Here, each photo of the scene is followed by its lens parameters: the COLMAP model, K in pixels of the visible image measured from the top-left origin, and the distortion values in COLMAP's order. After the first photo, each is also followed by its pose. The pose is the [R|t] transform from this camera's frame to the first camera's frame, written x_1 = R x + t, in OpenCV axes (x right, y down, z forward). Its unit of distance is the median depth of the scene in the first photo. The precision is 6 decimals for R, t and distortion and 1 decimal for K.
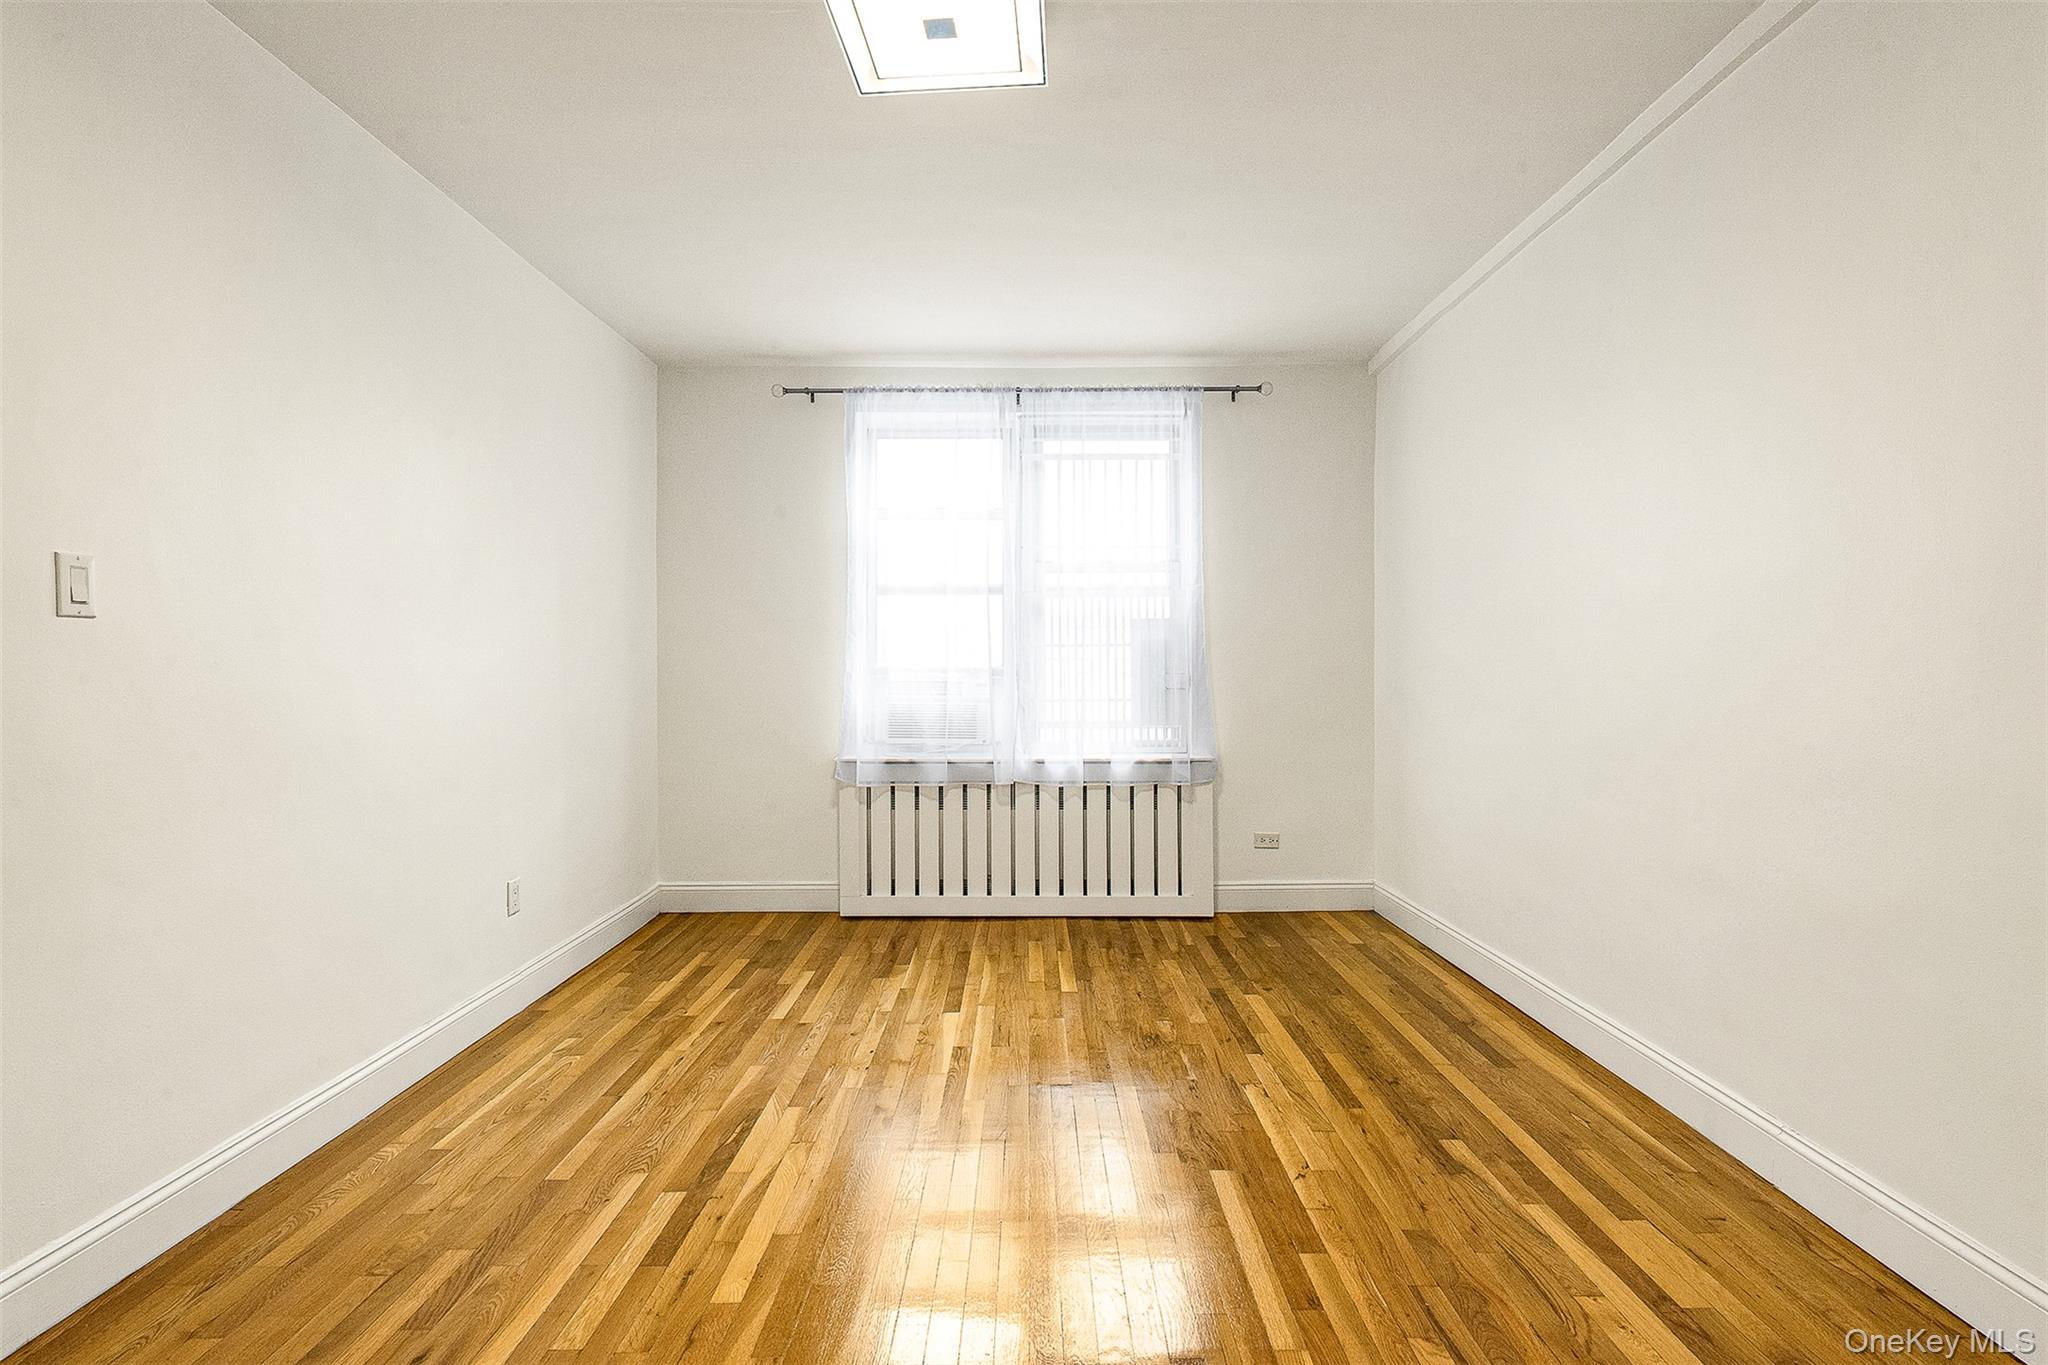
lens RADIAL K [[975.8, 0, 1023.2], [0, 975.8, 680.0], [0, 0, 1]] dist [0.018903, -0.008386]
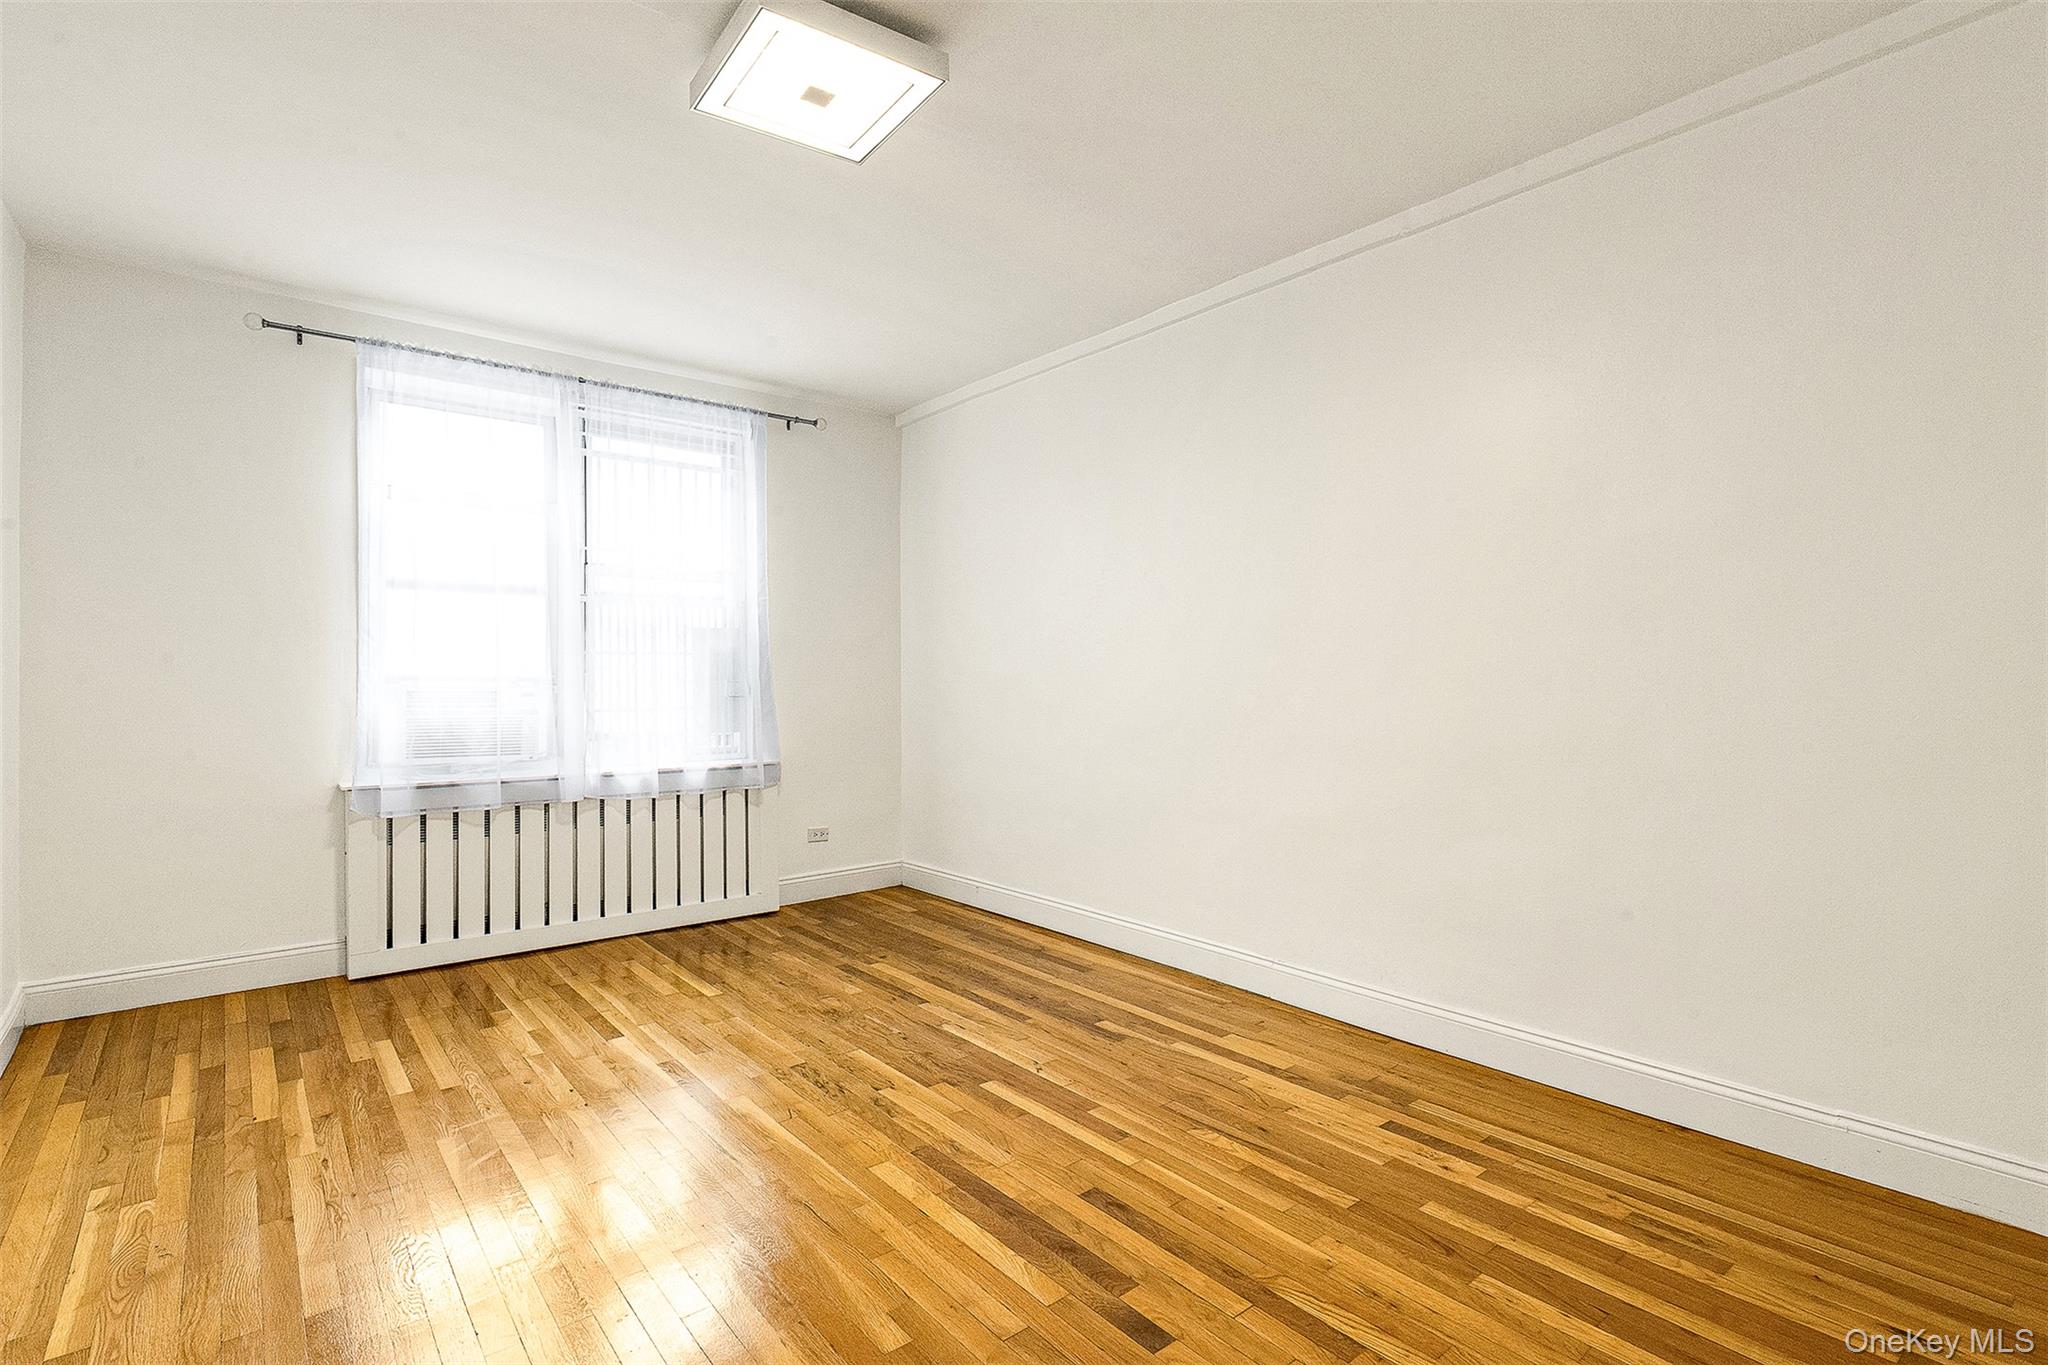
lens RADIAL K [[975.8, 0, 1024.8], [0, 975.8, 677.3], [0, 0, 1]] dist [0.018903, -0.008386]
pose [[0.772579, 0.002633, 0.634913, -0.323846], [0.005239, 0.999931, -0.010522, 0.000787], [-0.634897, 0.011456, 0.772512, 0.004684]]
